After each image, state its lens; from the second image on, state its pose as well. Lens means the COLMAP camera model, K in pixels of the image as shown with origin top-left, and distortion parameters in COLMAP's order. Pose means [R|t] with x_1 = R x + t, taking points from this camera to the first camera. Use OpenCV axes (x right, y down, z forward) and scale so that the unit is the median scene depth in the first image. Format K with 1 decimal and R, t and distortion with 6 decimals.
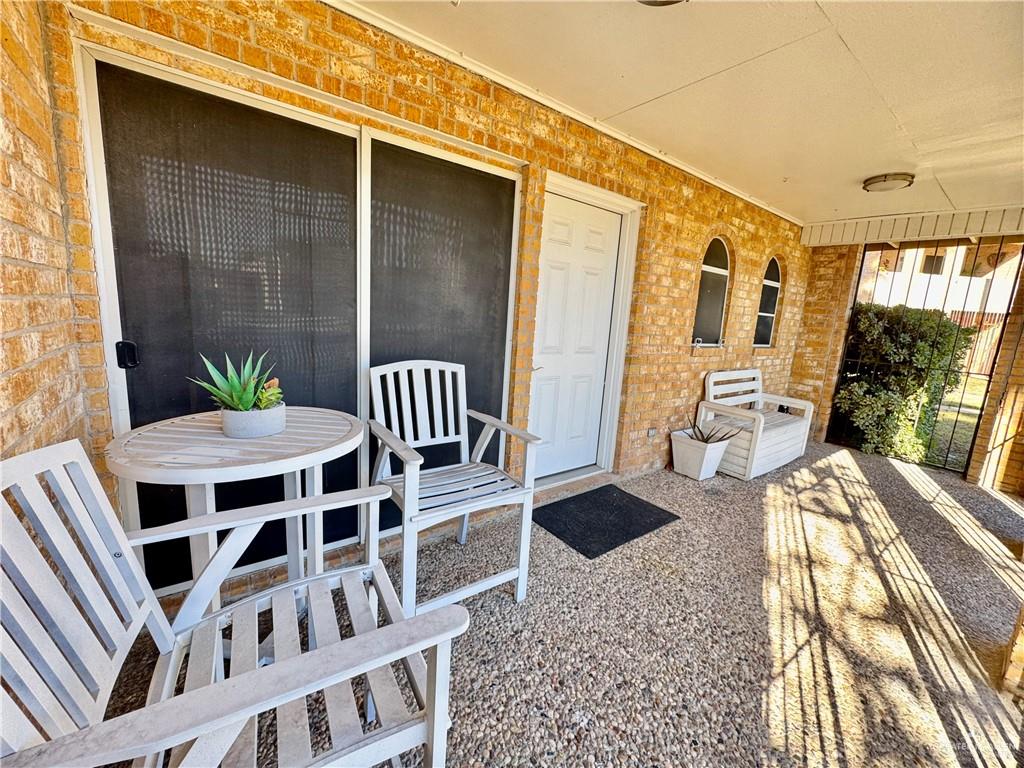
lens RADIAL K [[409.8, 0, 508.4], [0, 409.8, 388.0], [0, 0, 1]] dist [-0.001770, 0.000414]
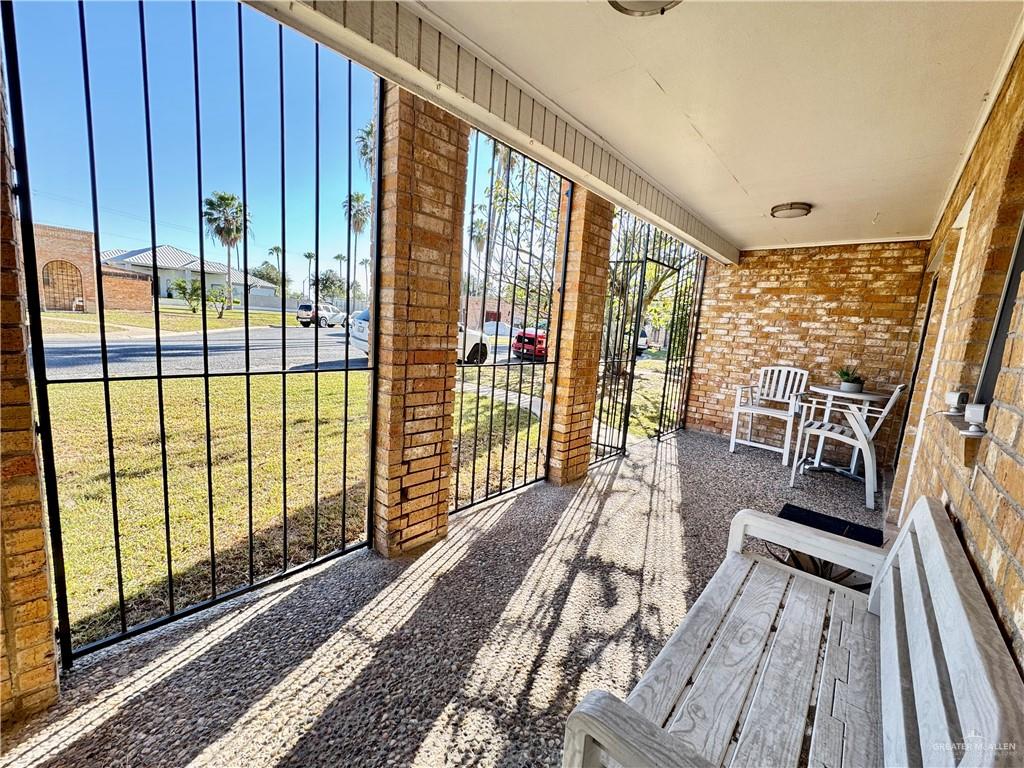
lens RADIAL K [[409.8, 0, 512.9], [0, 409.8, 381.2], [0, 0, 1]] dist [-0.001770, 0.000414]
pose [[-0.972992, -0.099998, -0.208055, 1.178858], [-0.160384, 0.941077, 0.297743, -0.216387], [0.166022, 0.323070, -0.931699, 1.607405]]
